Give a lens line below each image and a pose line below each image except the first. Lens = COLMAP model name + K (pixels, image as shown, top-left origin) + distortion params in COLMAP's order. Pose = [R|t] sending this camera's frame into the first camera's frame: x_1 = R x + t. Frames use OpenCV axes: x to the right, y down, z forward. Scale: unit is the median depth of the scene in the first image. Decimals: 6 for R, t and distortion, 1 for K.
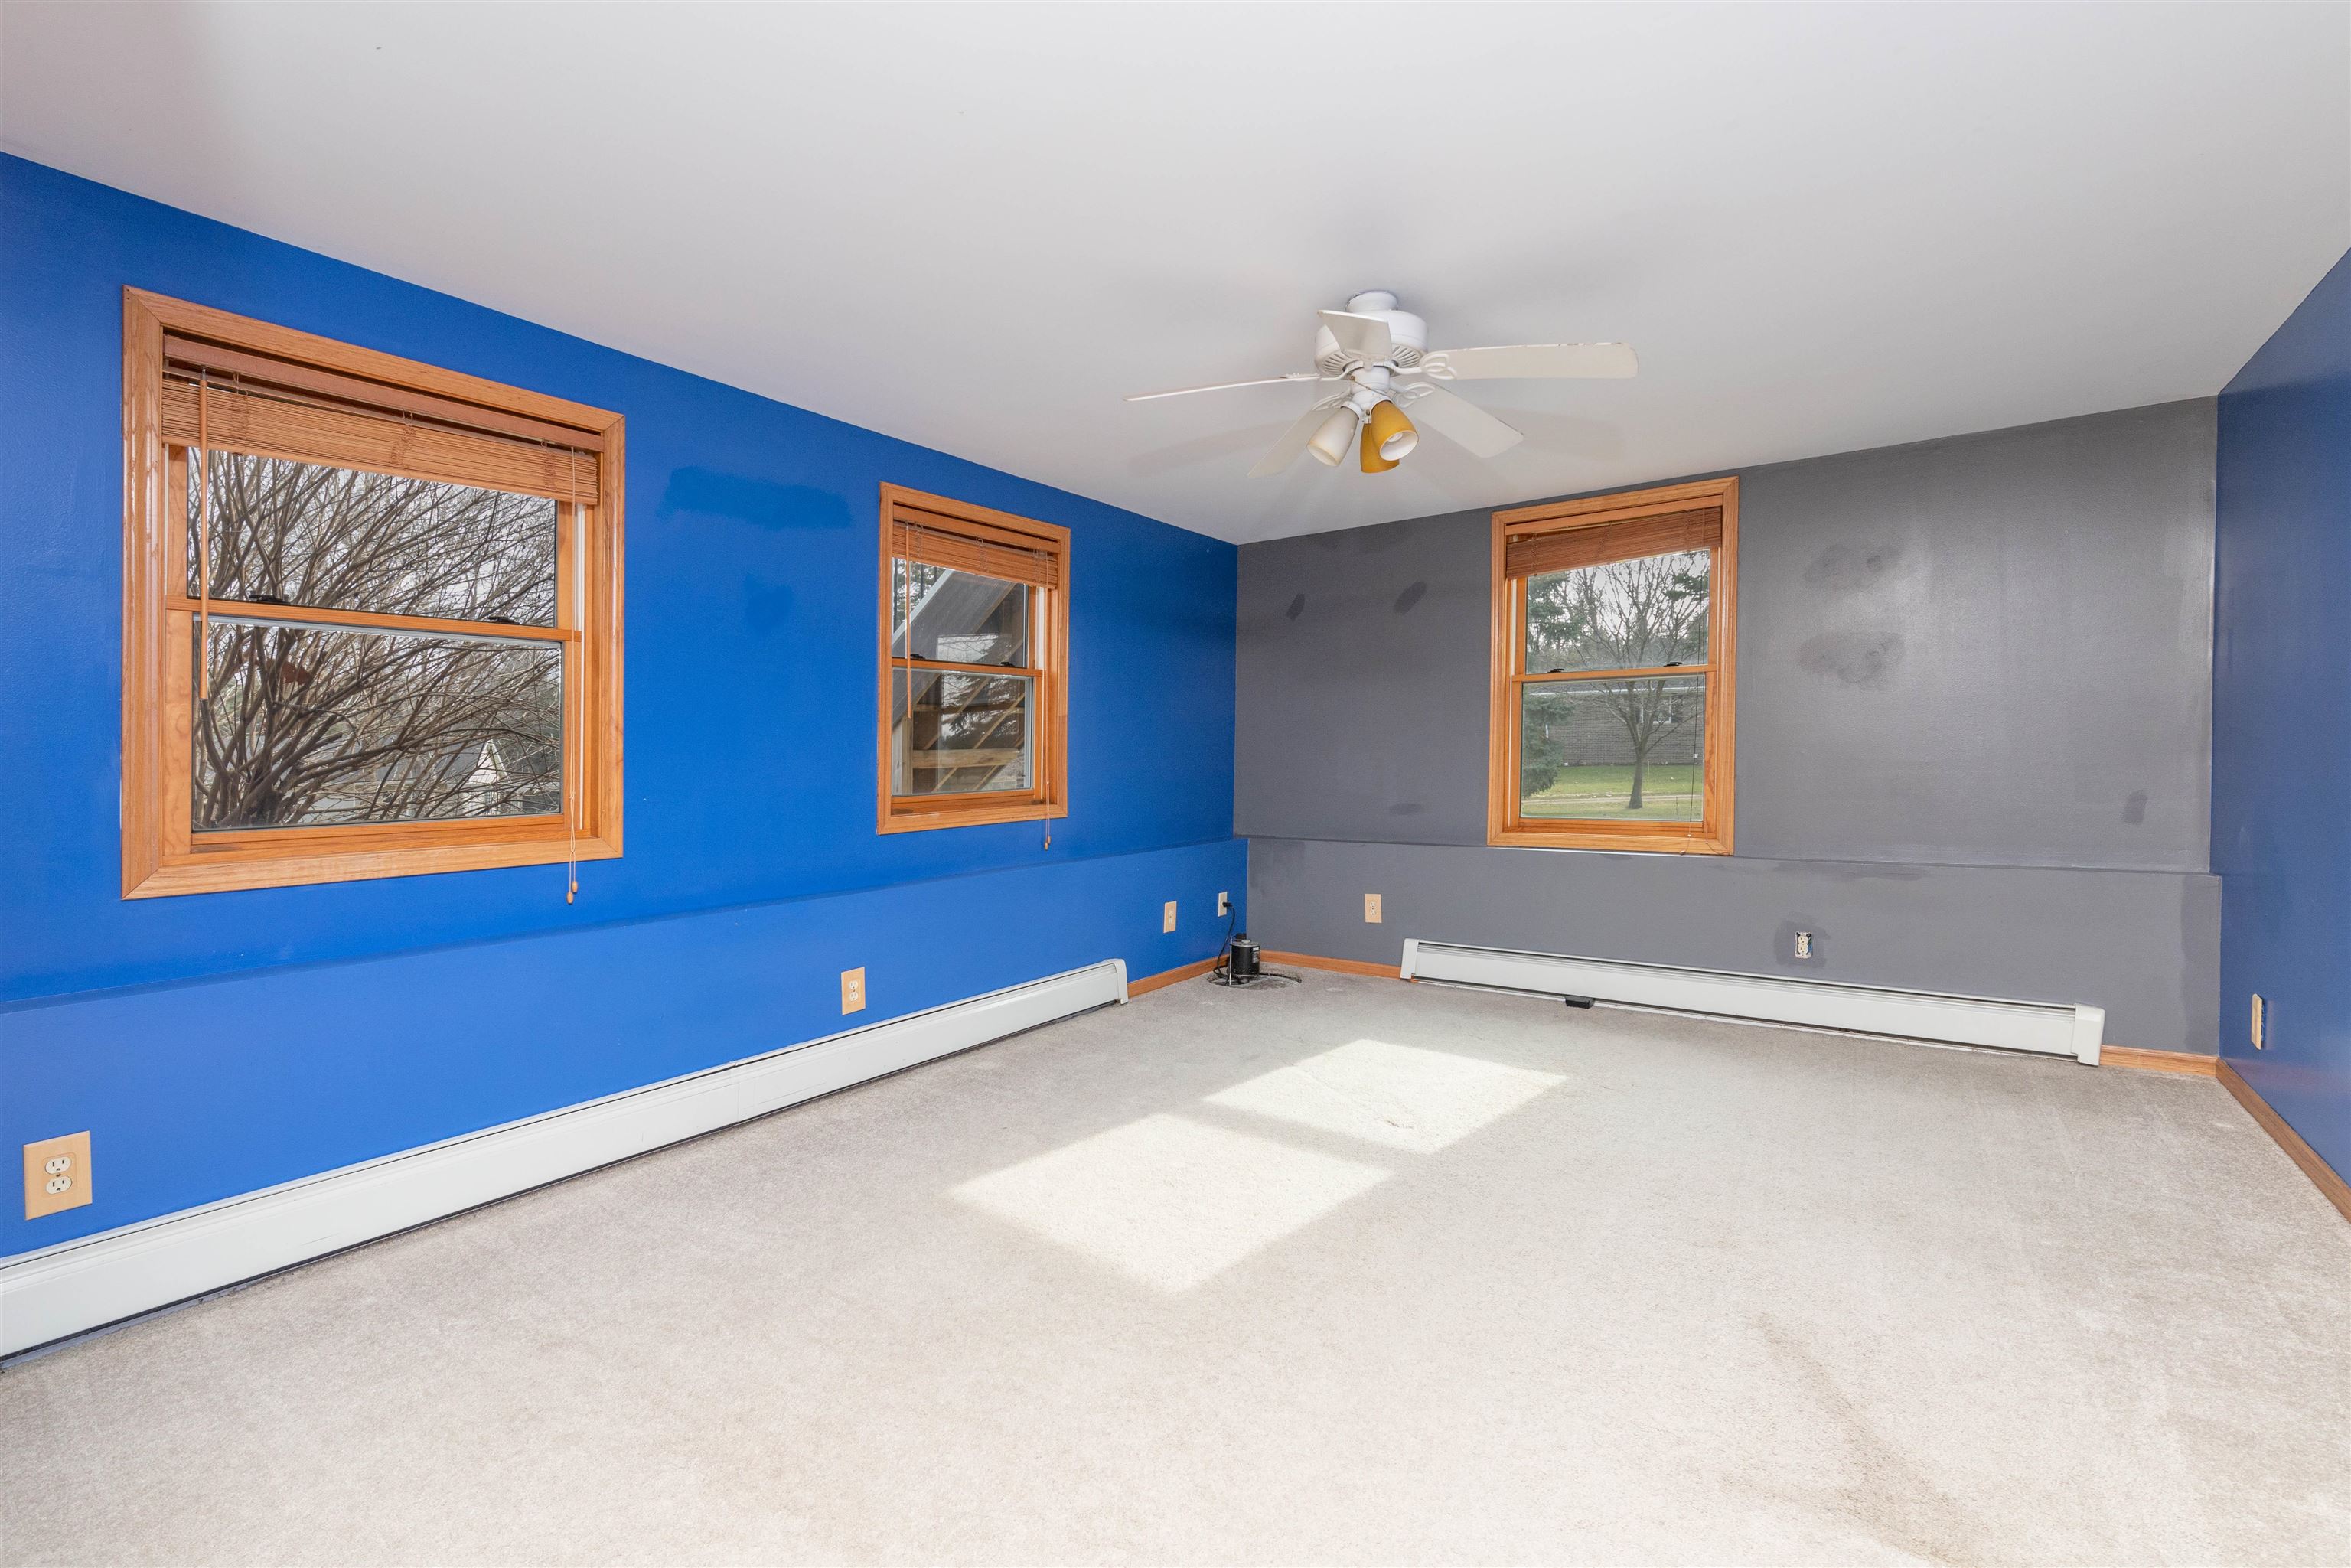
lens RADIAL K [[1021.8, 0, 1169.7], [0, 1021.8, 756.2], [0, 0, 1]] dist [-0.002260, -0.000363]
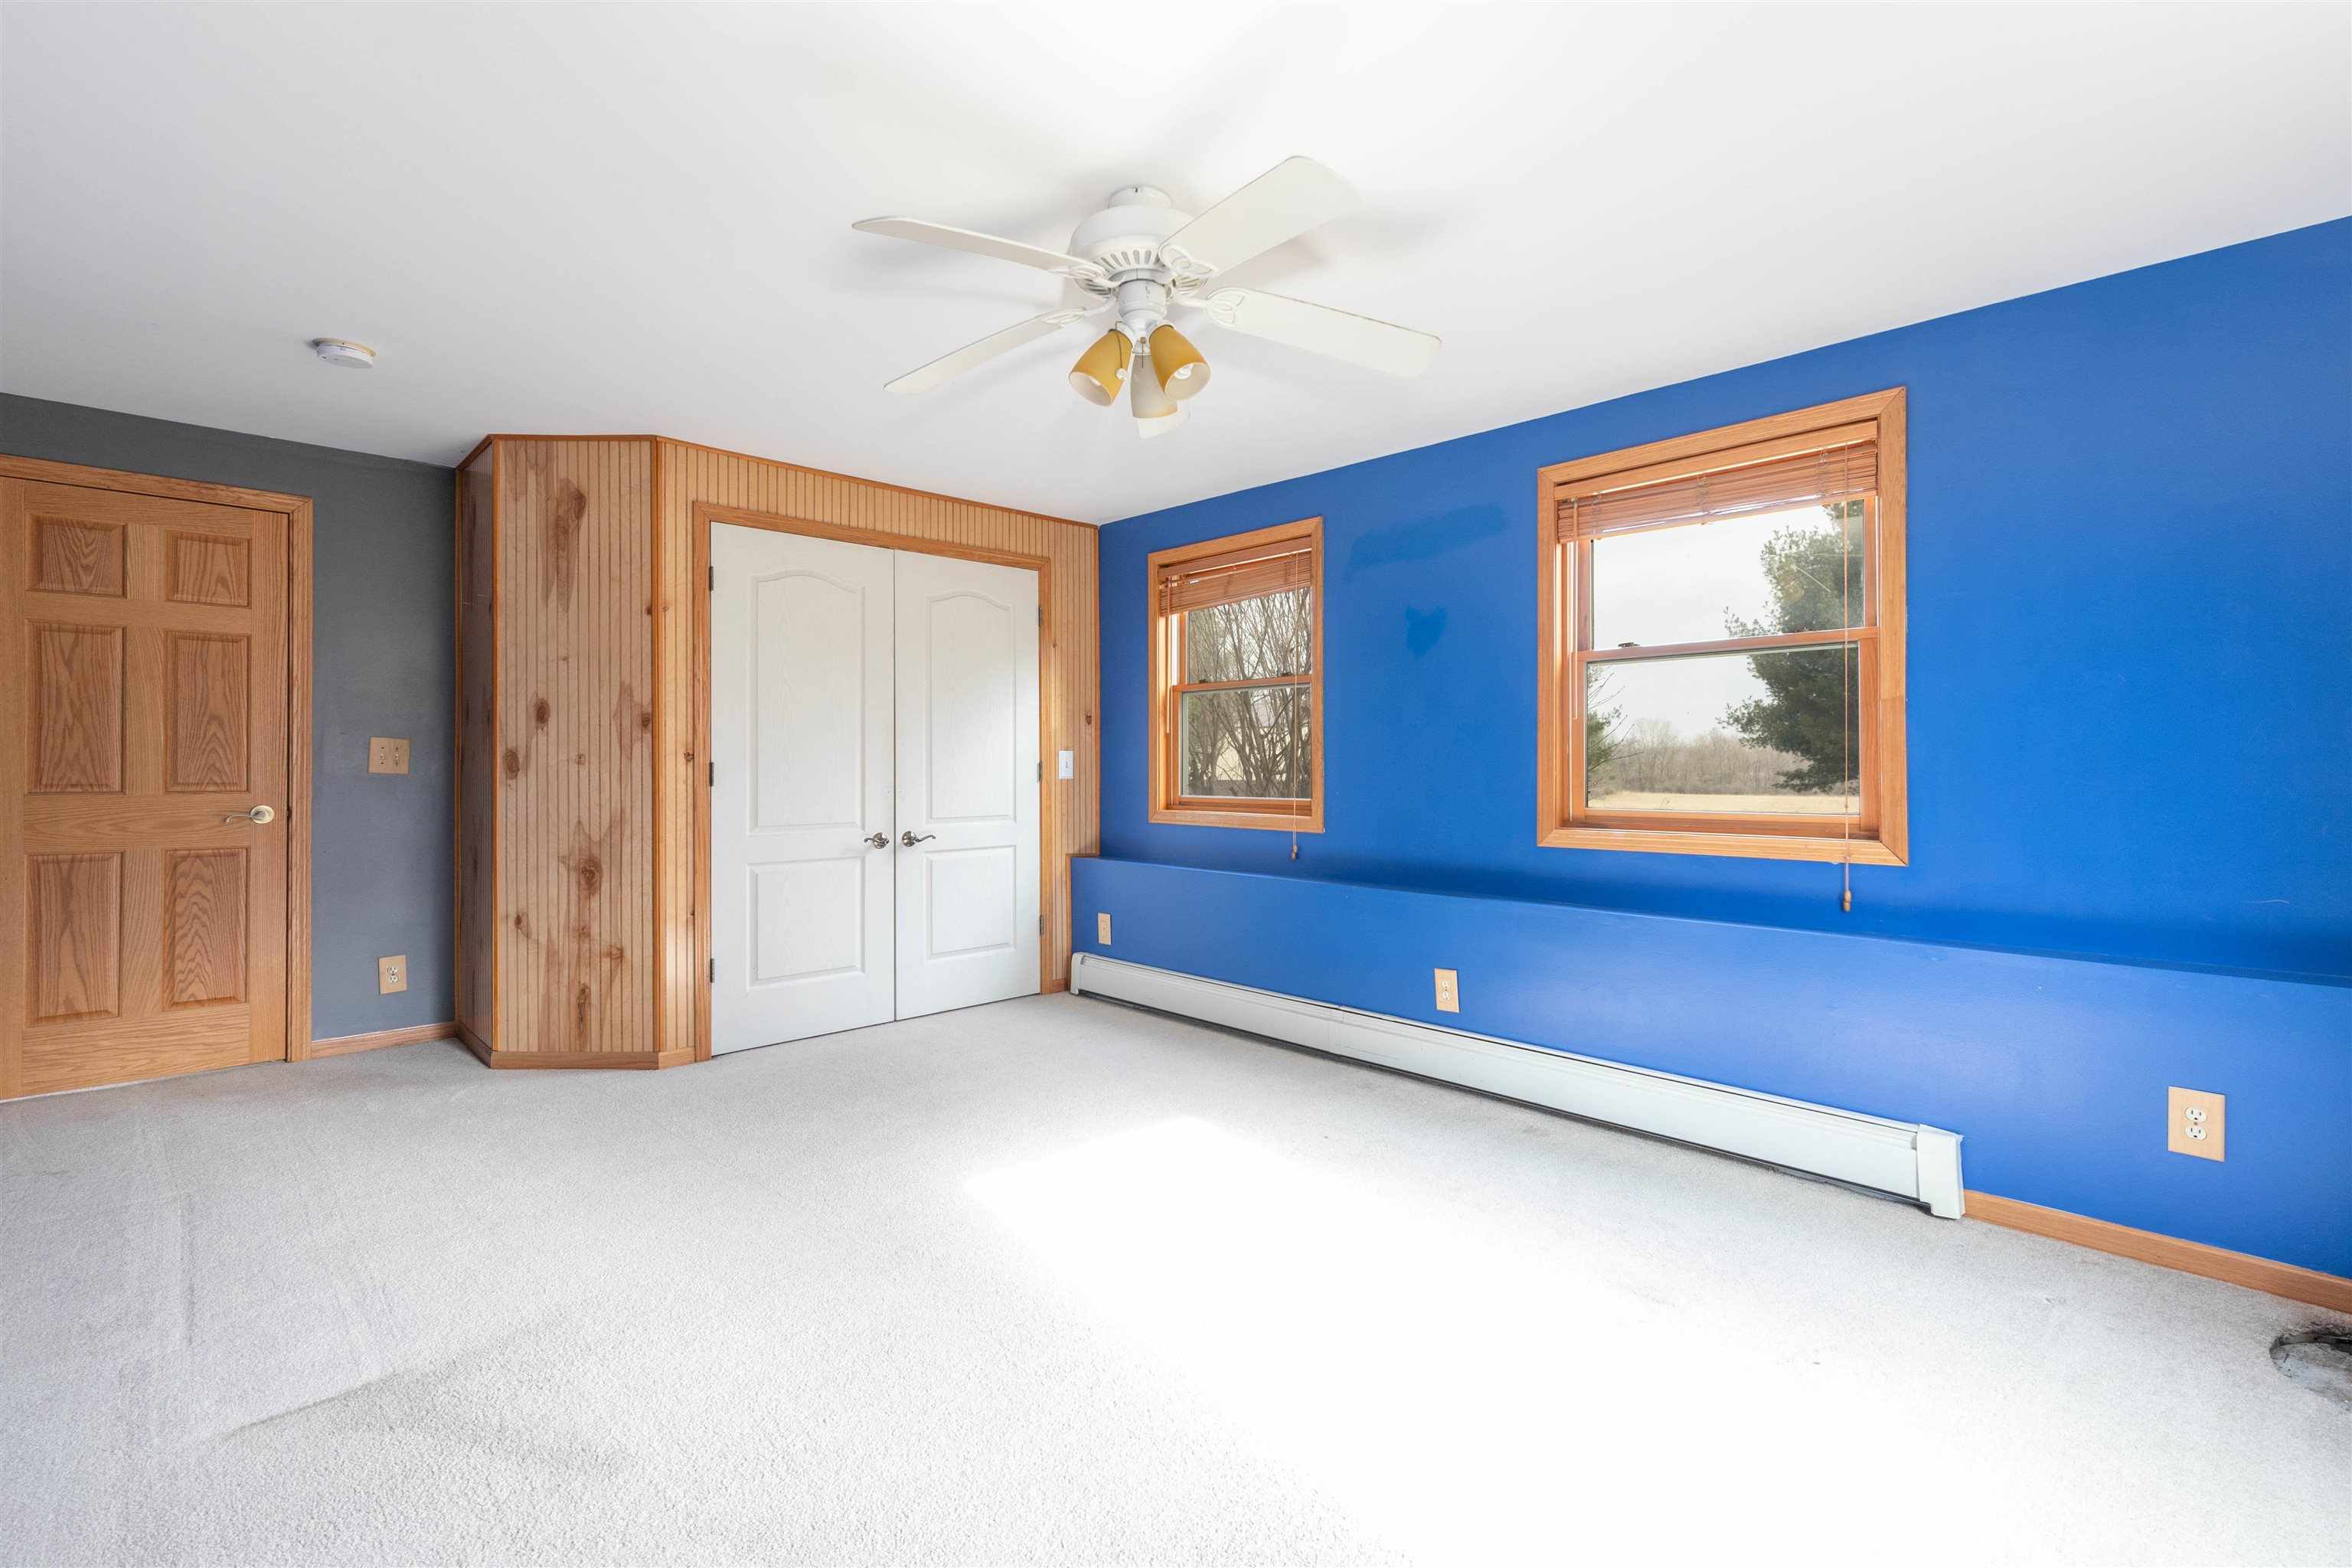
lens RADIAL K [[1022.2, 0, 1170.2], [0, 1022.2, 756.1], [0, 0, 1]] dist [-0.002260, -0.000363]
pose [[-0.169489, -0.016227, -0.985398, 0.744622], [-0.017975, 0.999749, -0.013371, 0.013895], [0.985368, 0.015446, -0.169738, 0.894502]]
